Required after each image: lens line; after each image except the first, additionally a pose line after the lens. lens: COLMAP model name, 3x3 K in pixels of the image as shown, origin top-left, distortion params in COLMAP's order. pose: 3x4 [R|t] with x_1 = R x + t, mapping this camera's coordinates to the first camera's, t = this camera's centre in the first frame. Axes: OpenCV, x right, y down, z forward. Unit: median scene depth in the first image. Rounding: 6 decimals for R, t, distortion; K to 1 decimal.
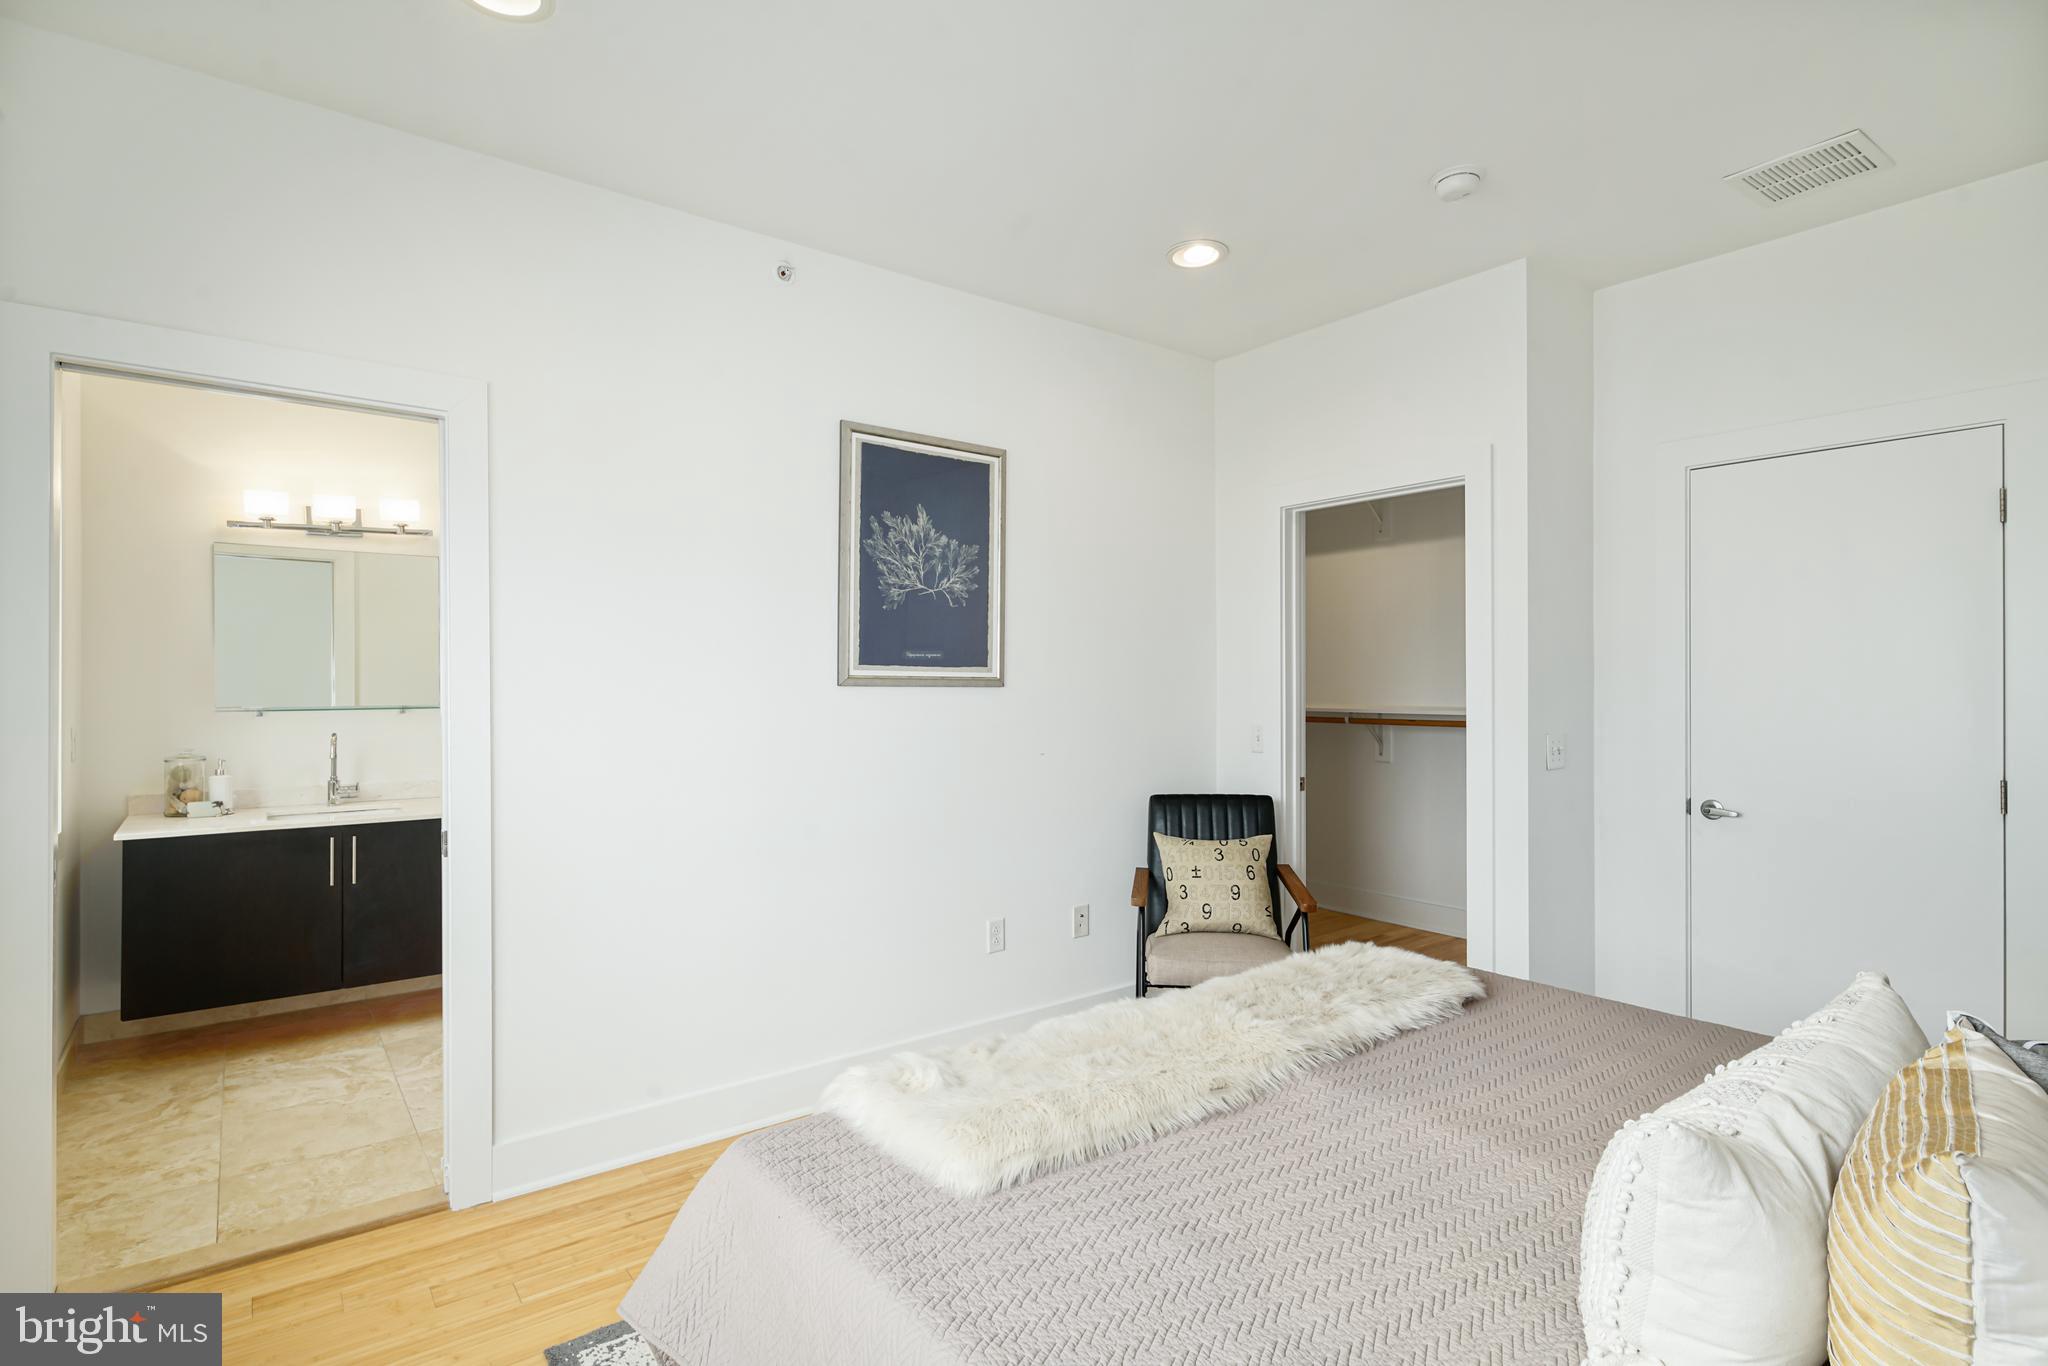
lens RADIAL K [[1009.1, 0, 1010.0], [0, 1009.1, 663.5], [0, 0, 1]] dist [0.000903, -0.000542]
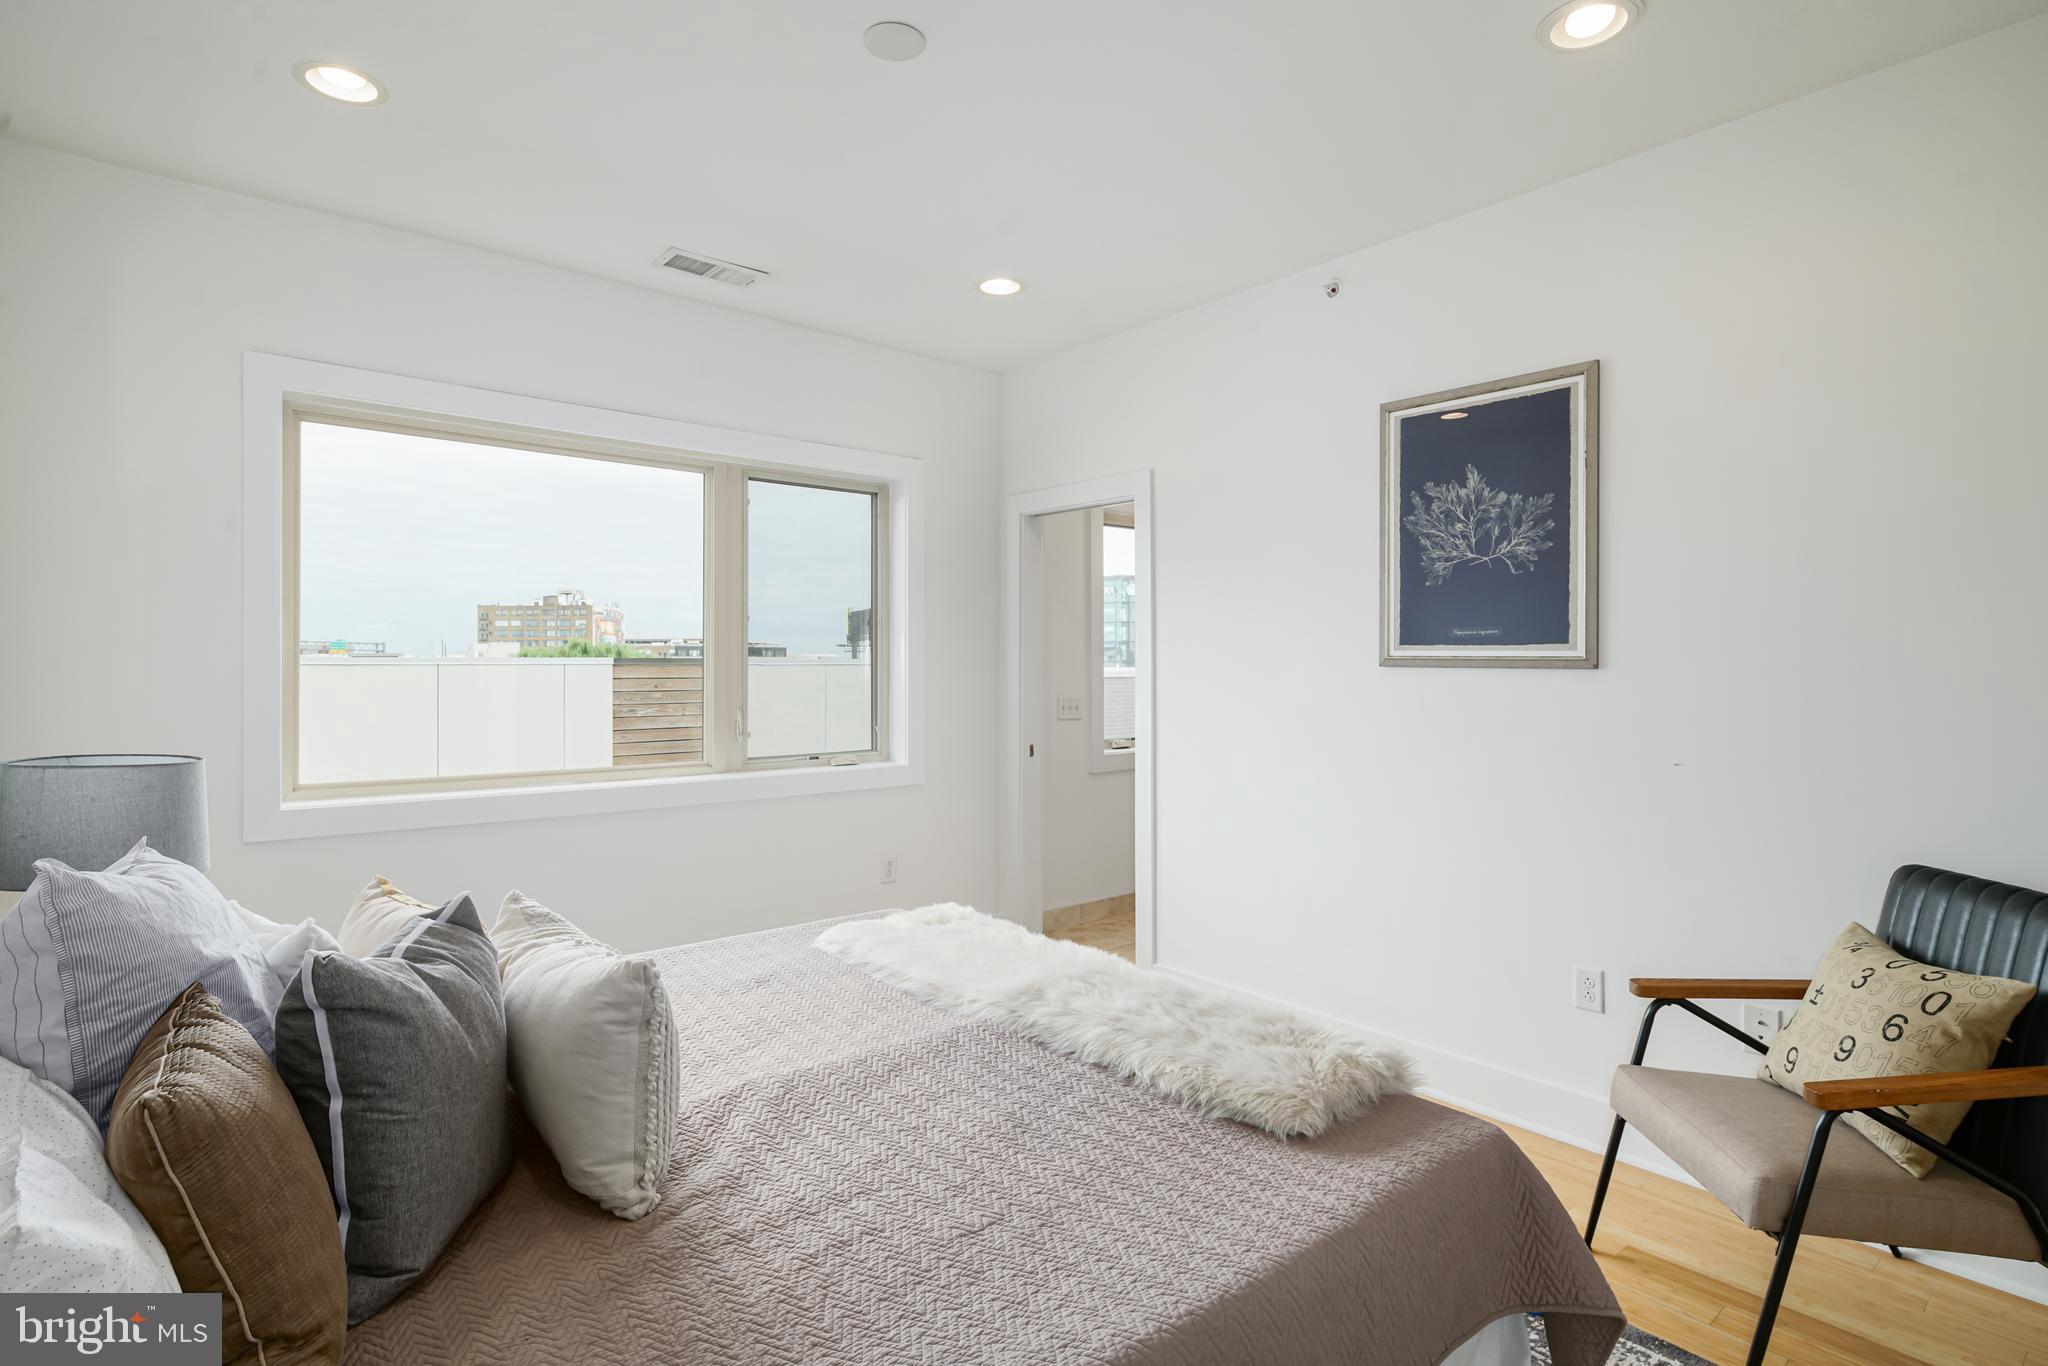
lens RADIAL K [[1009.1, 0, 1010.0], [0, 1009.1, 663.5], [0, 0, 1]] dist [0.000903, -0.000542]
pose [[0.047021, -0.005993, -0.998876, 0.785465], [0.009196, 0.999942, -0.005567, 0.020364], [0.998852, -0.008924, 0.047074, 0.549470]]
